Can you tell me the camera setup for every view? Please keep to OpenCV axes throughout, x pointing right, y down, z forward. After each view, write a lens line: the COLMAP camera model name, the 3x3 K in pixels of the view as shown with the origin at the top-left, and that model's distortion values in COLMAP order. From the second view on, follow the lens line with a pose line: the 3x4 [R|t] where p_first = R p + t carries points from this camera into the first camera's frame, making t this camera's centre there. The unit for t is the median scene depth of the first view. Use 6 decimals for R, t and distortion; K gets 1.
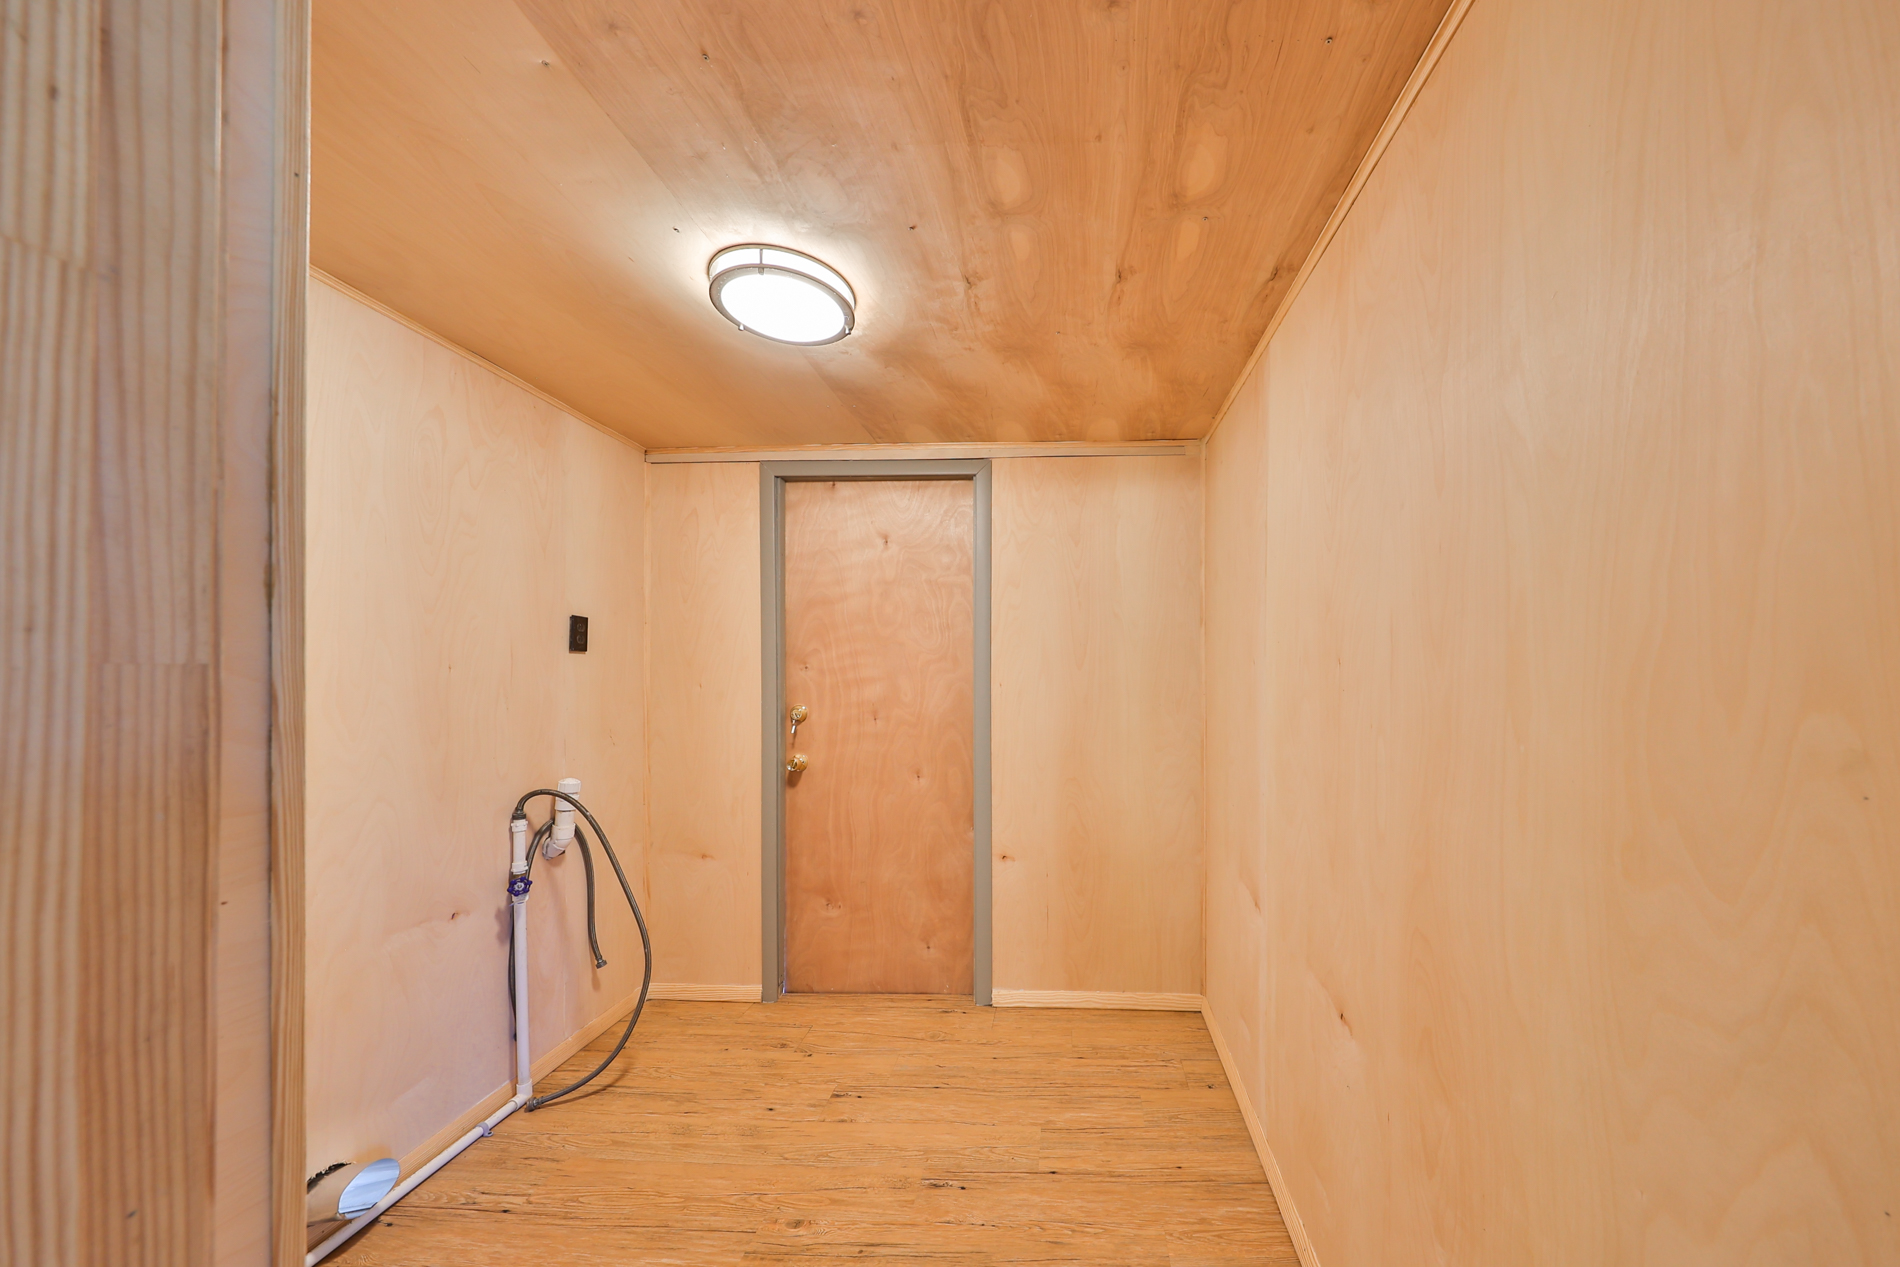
lens RADIAL K [[549.3, 0, 951.7], [0, 549.3, 670.9], [0, 0, 1]] dist [-0.000022, 0.000043]
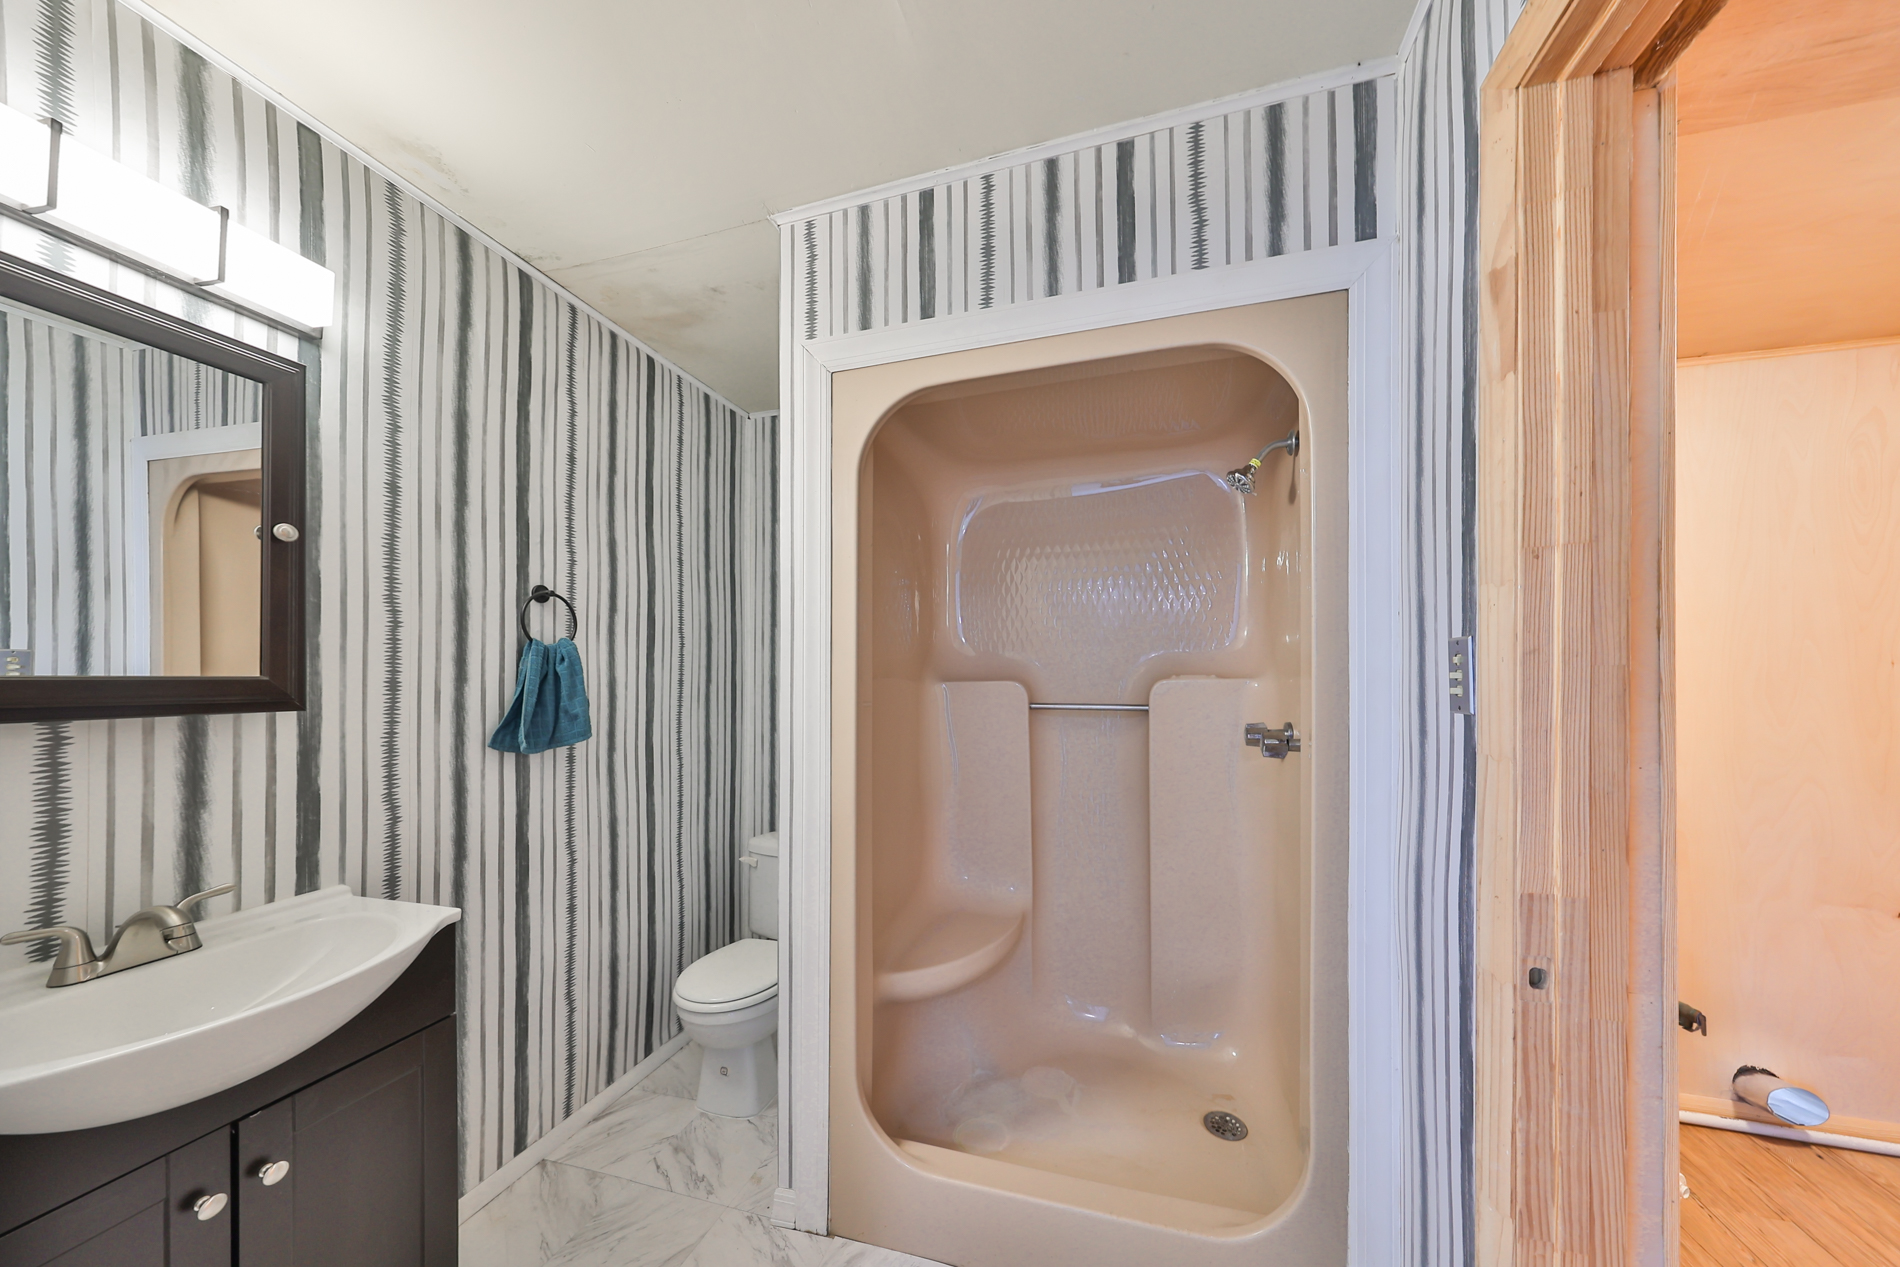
lens RADIAL K [[601.3, 0, 950.7], [0, 601.3, 671.5], [0, 0, 1]] dist [-0.000107, 0.000207]
pose [[-0.270772, 0.000092, -0.962643, 1.869800], [0.004743, 0.999988, -0.001238, 0.004509], [0.962632, -0.004901, -0.270770, -1.090534]]
